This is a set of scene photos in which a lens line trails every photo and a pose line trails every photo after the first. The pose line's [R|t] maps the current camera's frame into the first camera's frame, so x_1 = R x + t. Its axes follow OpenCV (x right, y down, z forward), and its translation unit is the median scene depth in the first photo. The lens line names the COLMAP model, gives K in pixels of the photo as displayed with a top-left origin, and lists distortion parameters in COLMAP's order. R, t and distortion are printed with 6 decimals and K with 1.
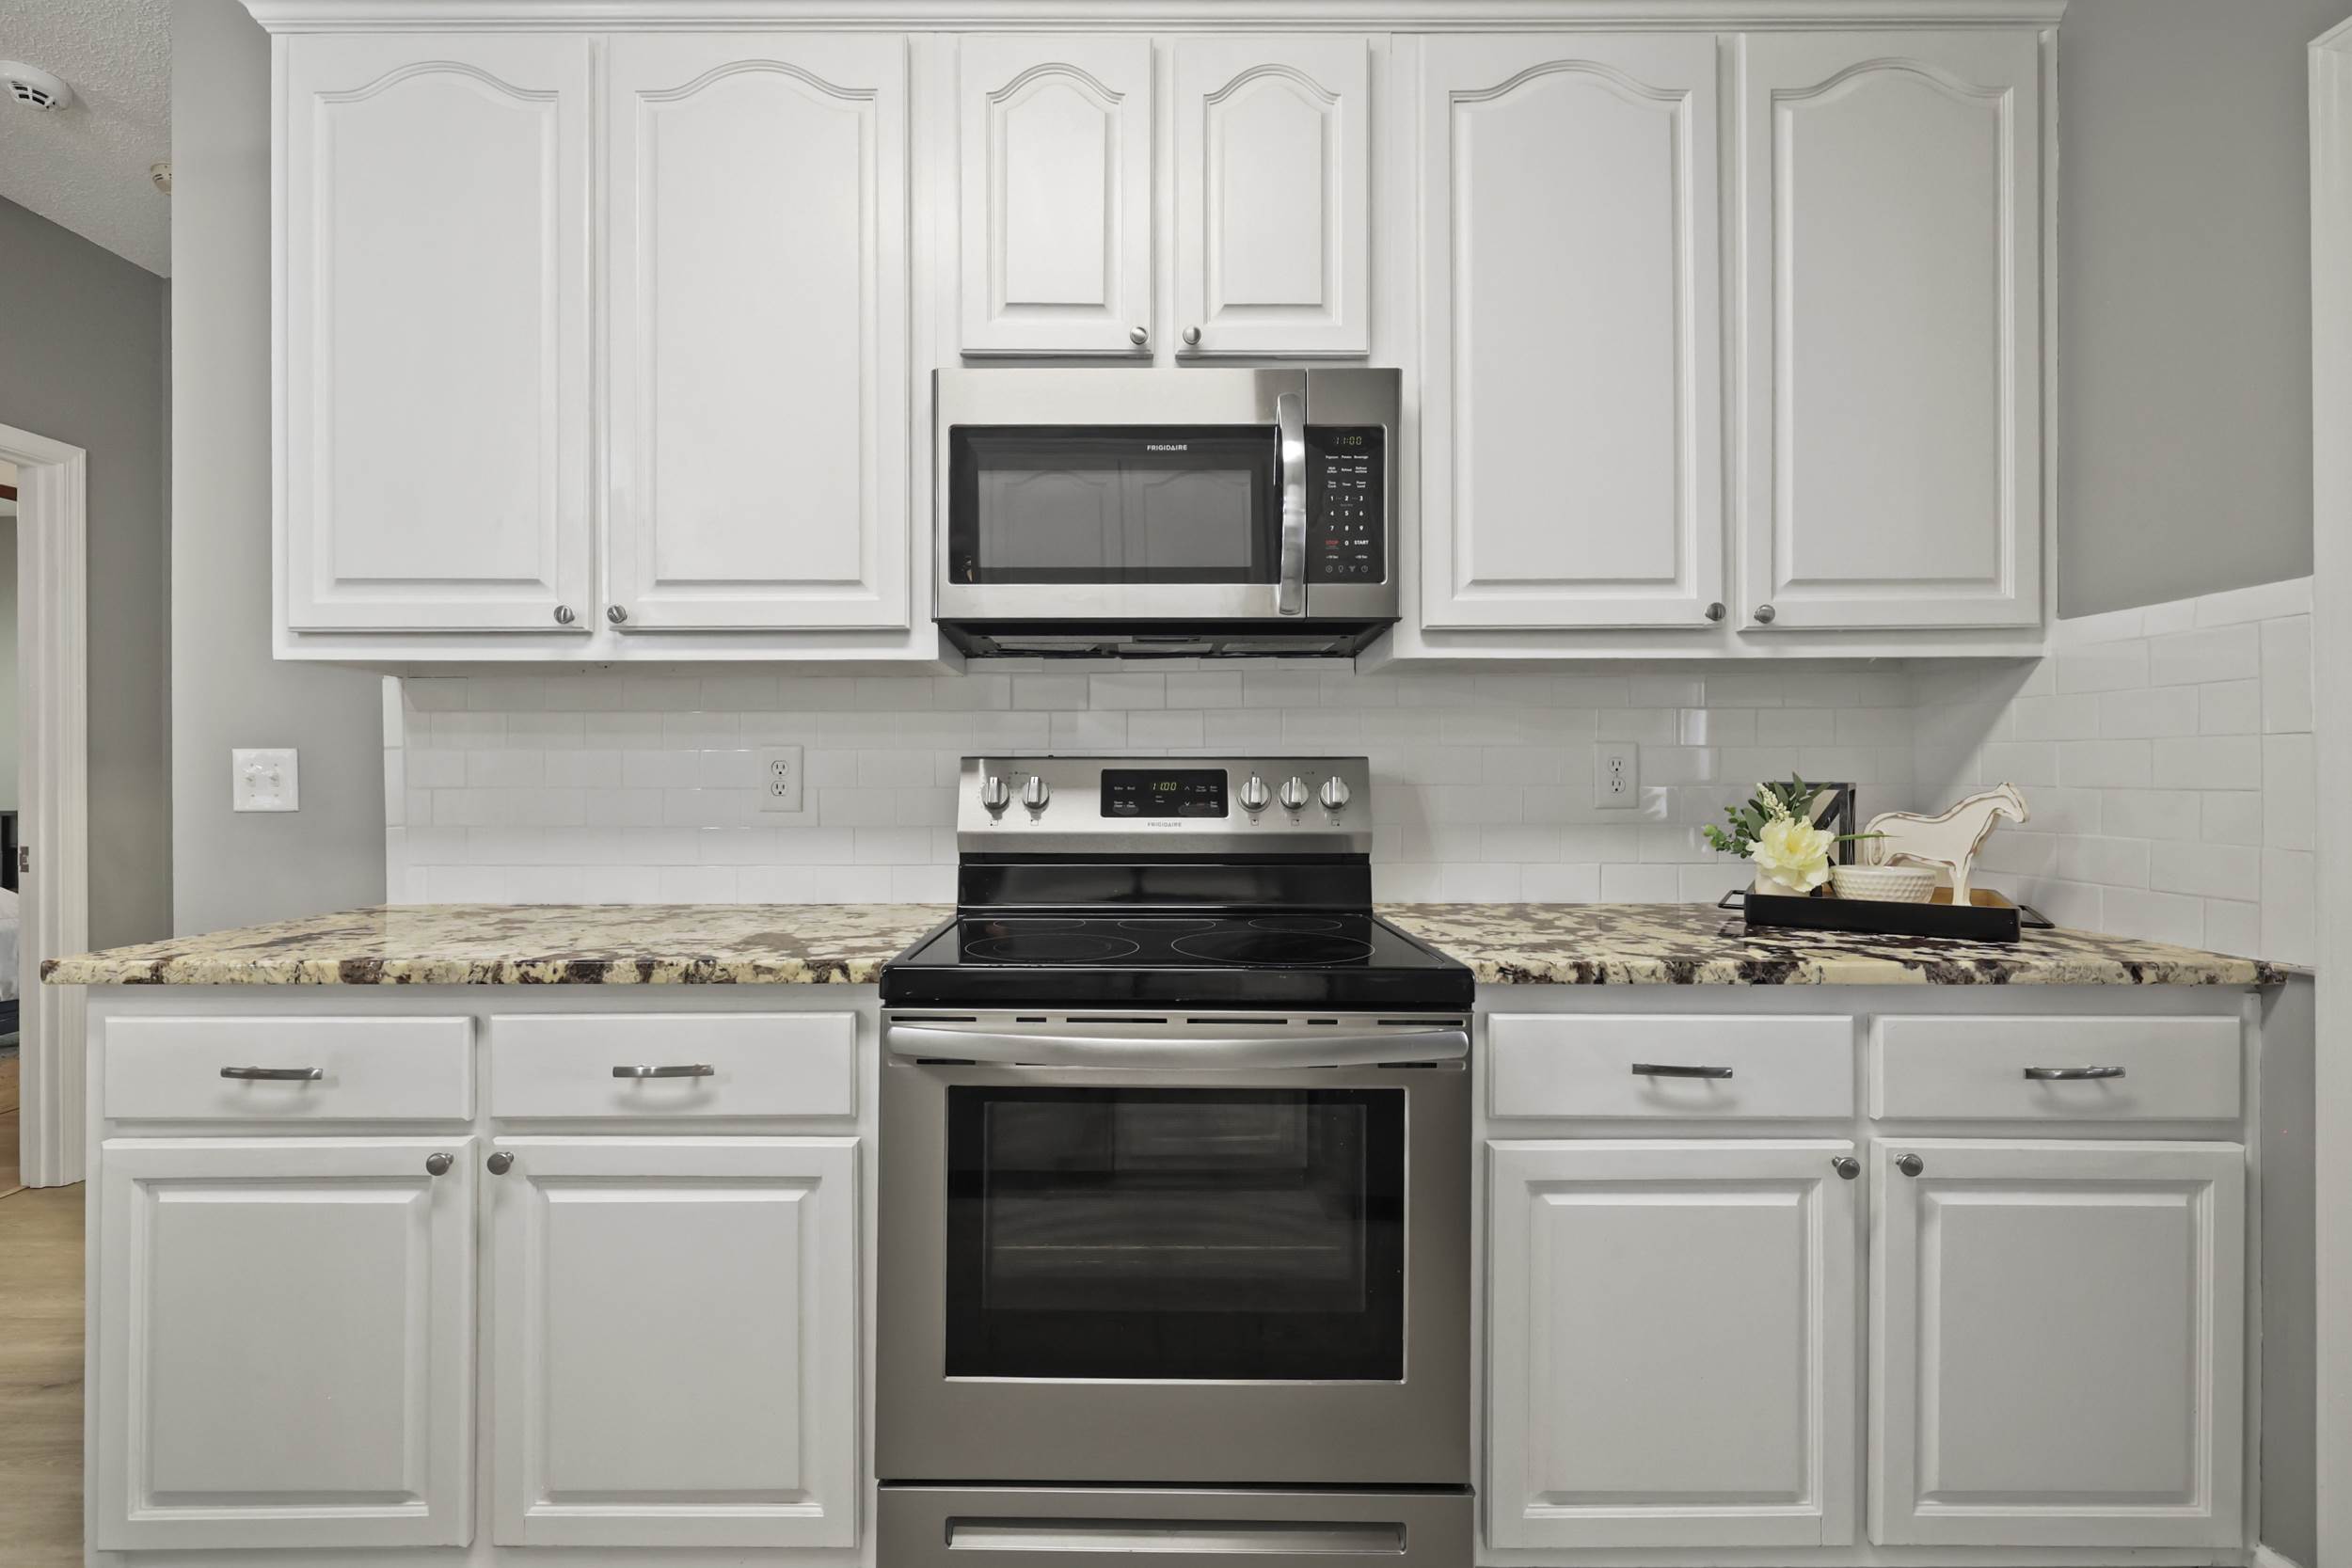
lens RADIAL K [[1027.8, 0, 1134.7], [0, 1027.8, 776.5], [0, 0, 1]] dist [0.000407, -0.000163]
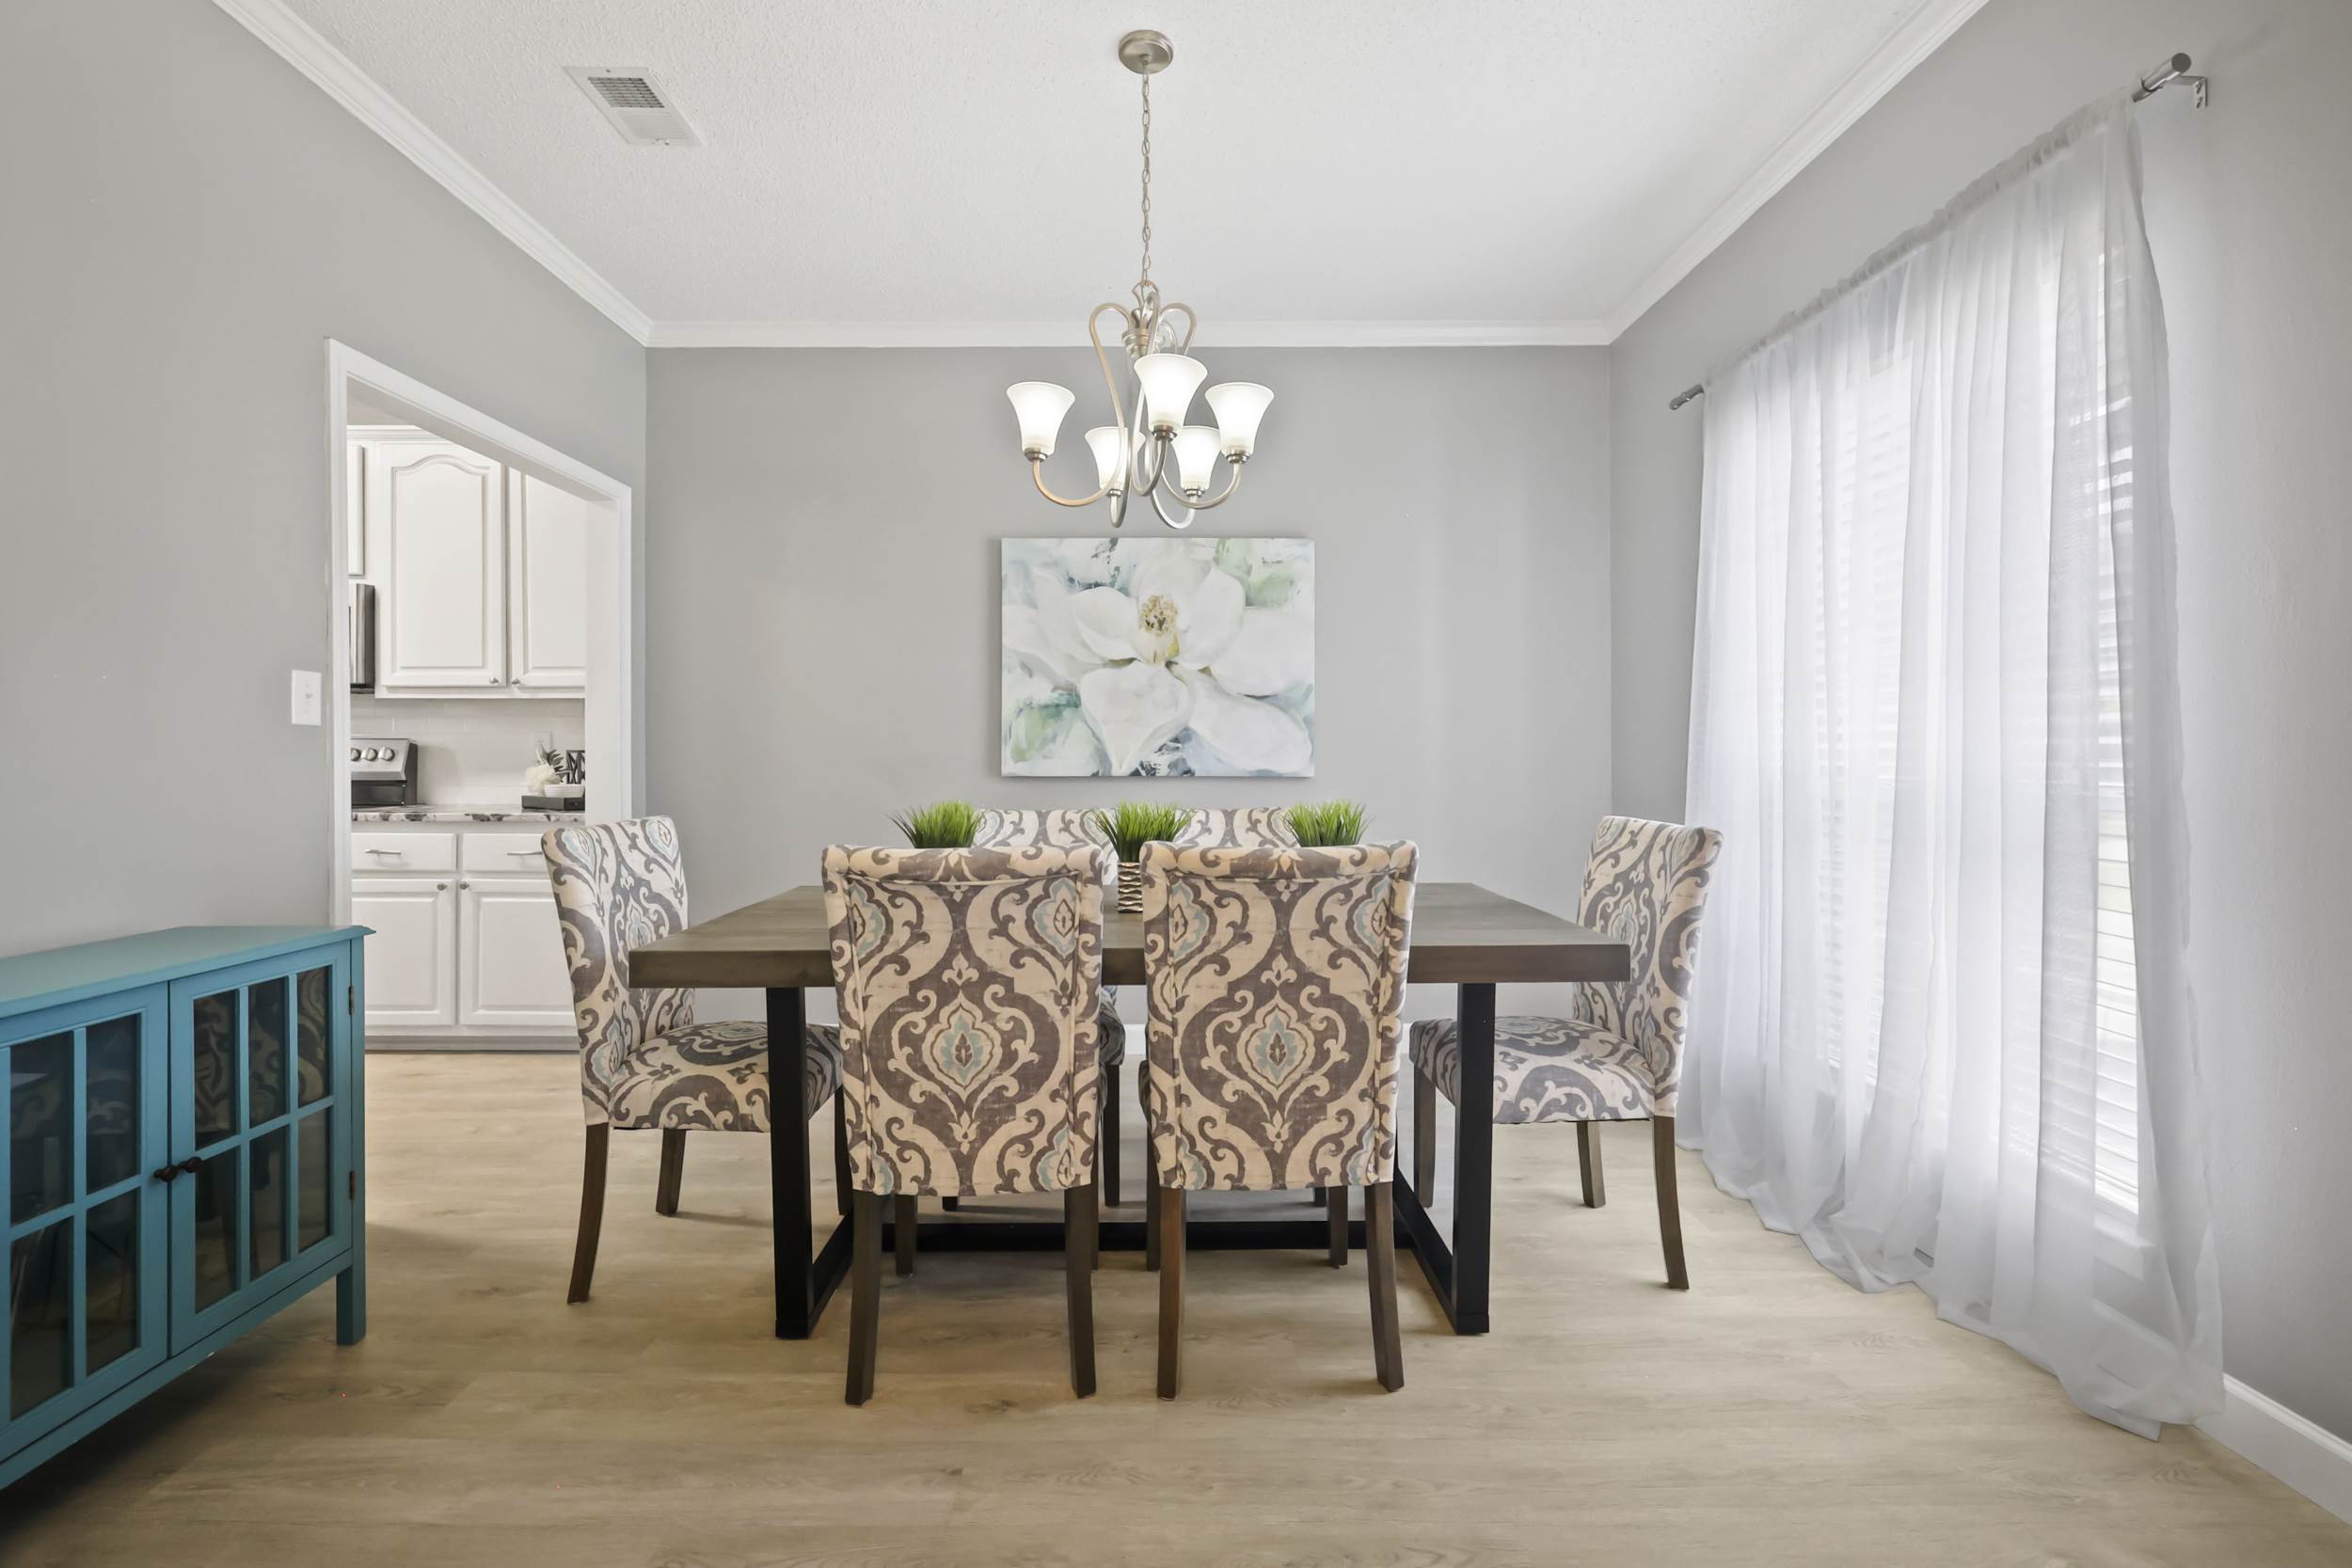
lens RADIAL K [[1015.5, 0, 1158.5], [0, 1015.5, 745.7], [0, 0, 1]] dist [0.000251, 0.000239]
pose [[0.999983, 0.001314, 0.005702, 2.193857], [-0.001277, 0.999979, -0.006431, 0.010896], [-0.005710, 0.006424, 0.999963, -1.480559]]
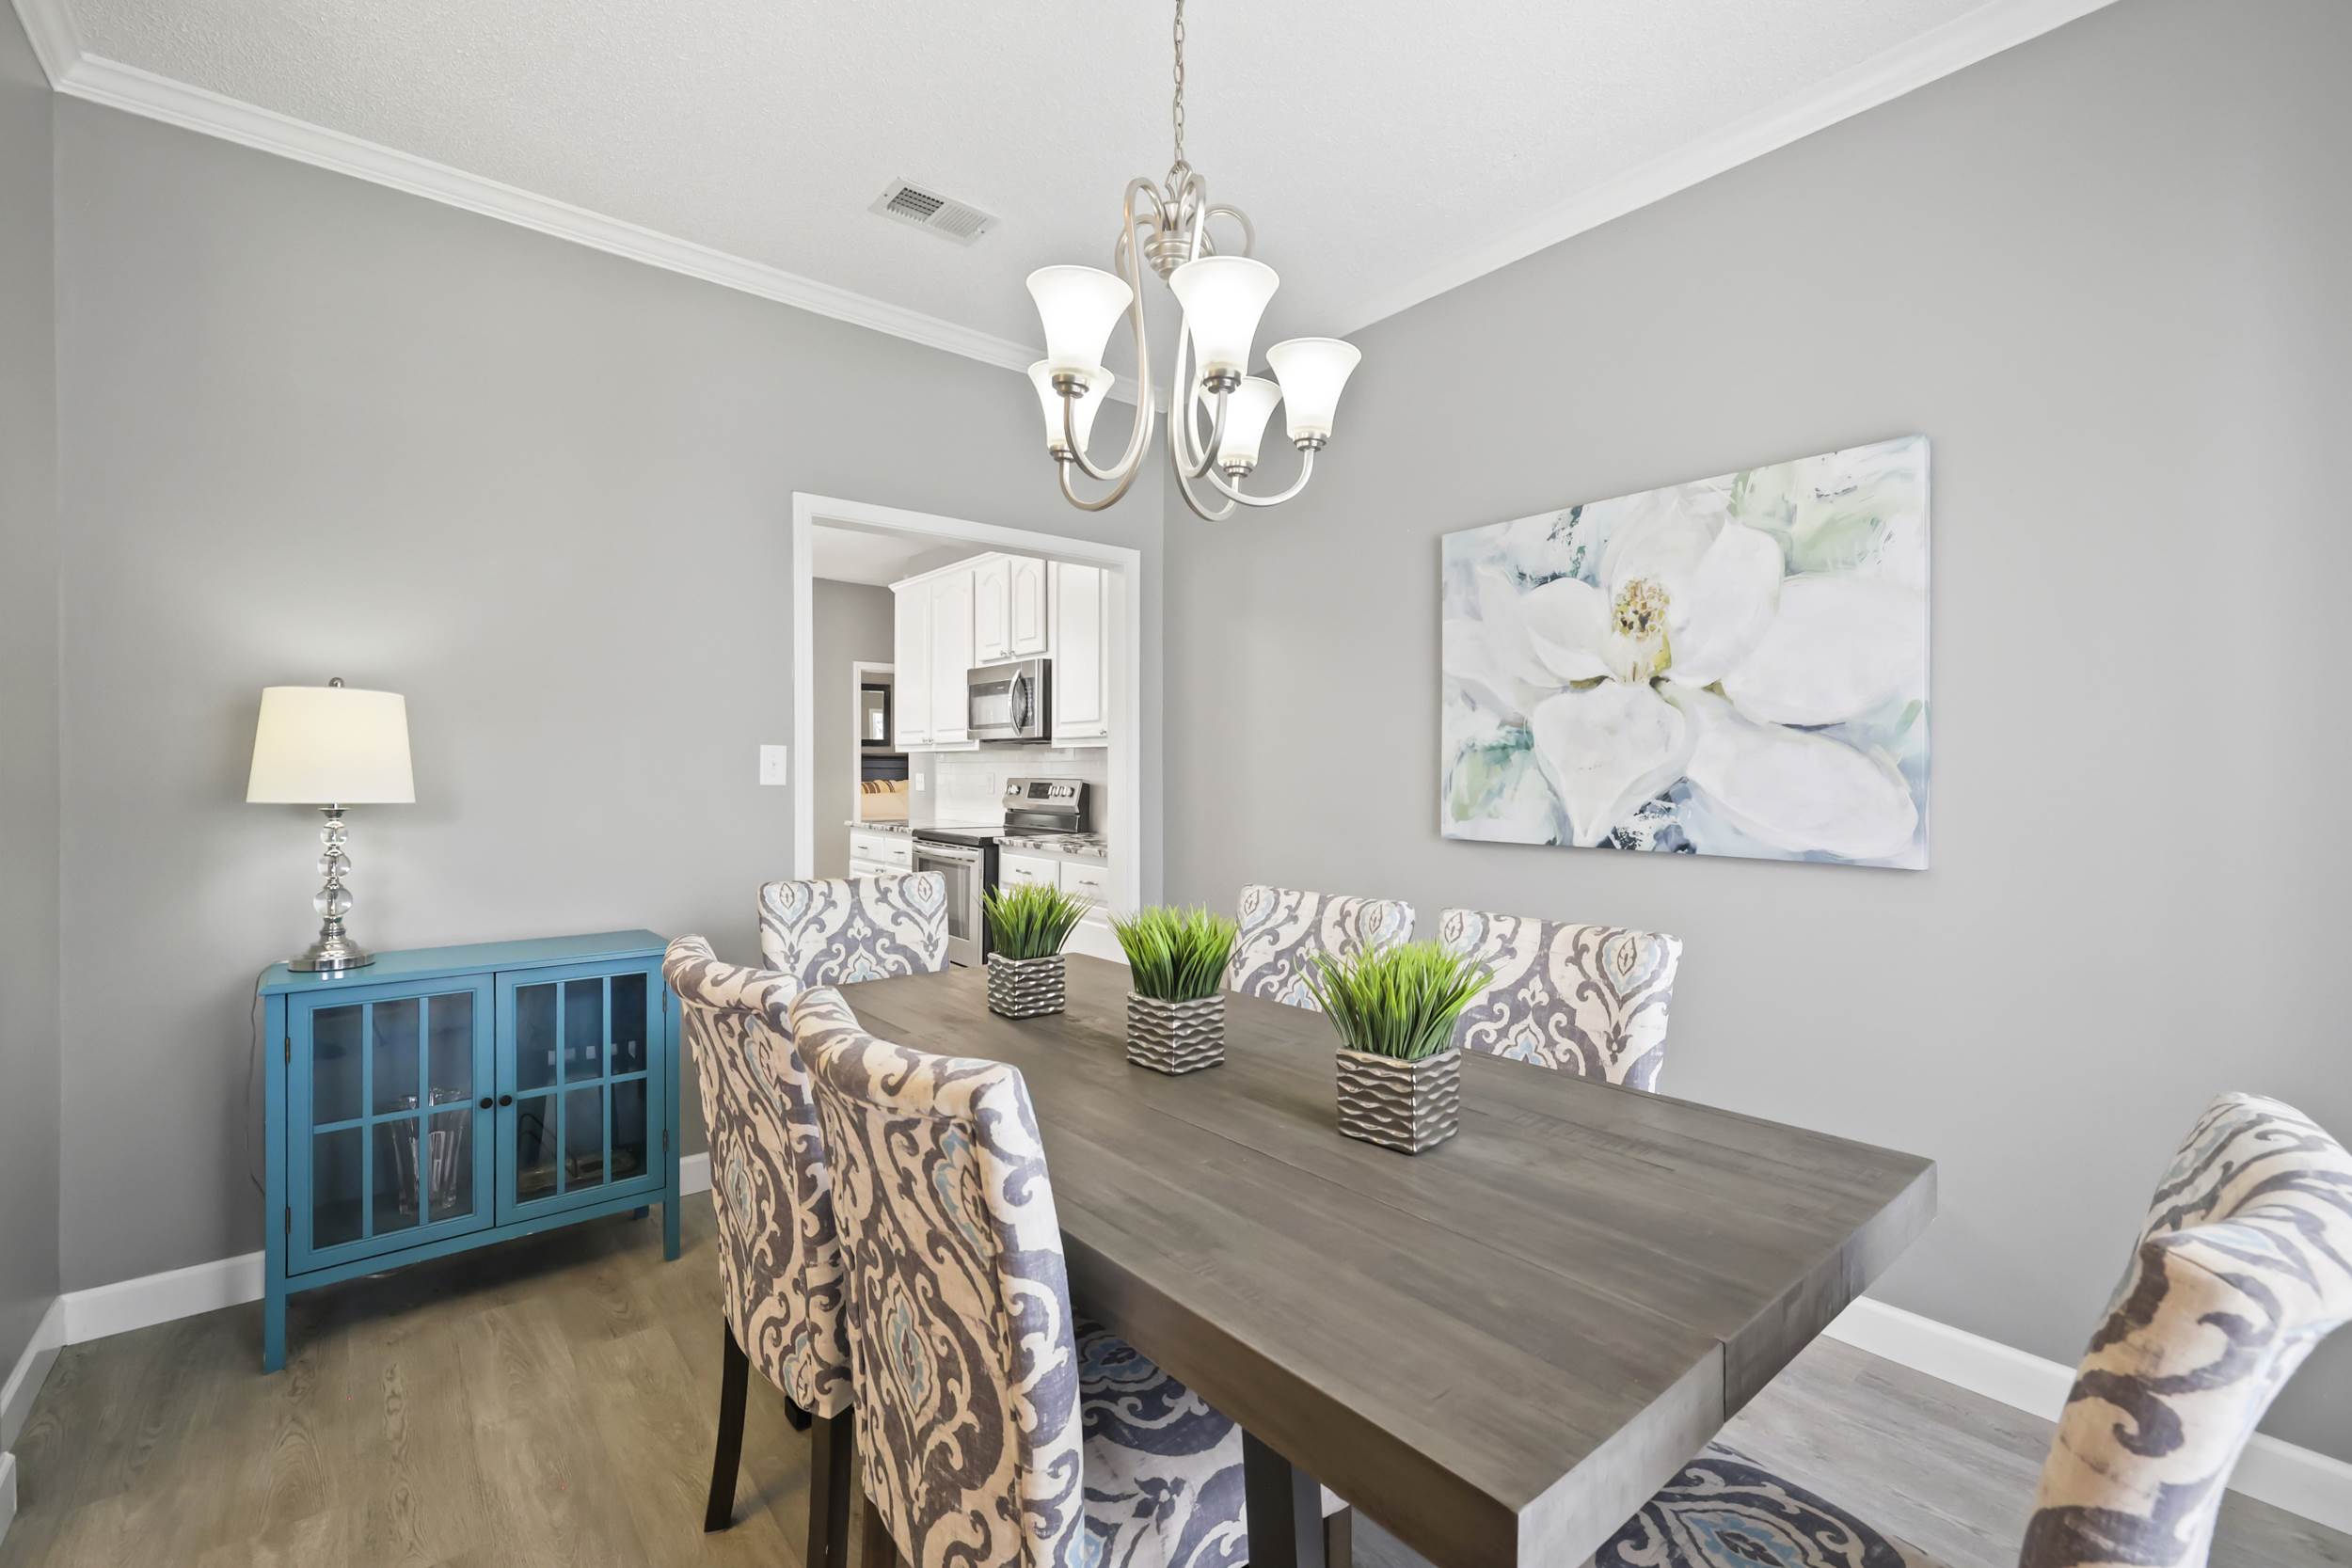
lens RADIAL K [[1009.6, 0, 1165.9], [0, 1009.6, 771.6], [0, 0, 1]] dist [0.000567, 0.000400]
pose [[0.633135, 0.004508, -0.774028, 2.952822], [-0.001597, 0.999989, 0.004518, -0.061611], [0.774039, -0.001625, 0.633135, -0.682097]]
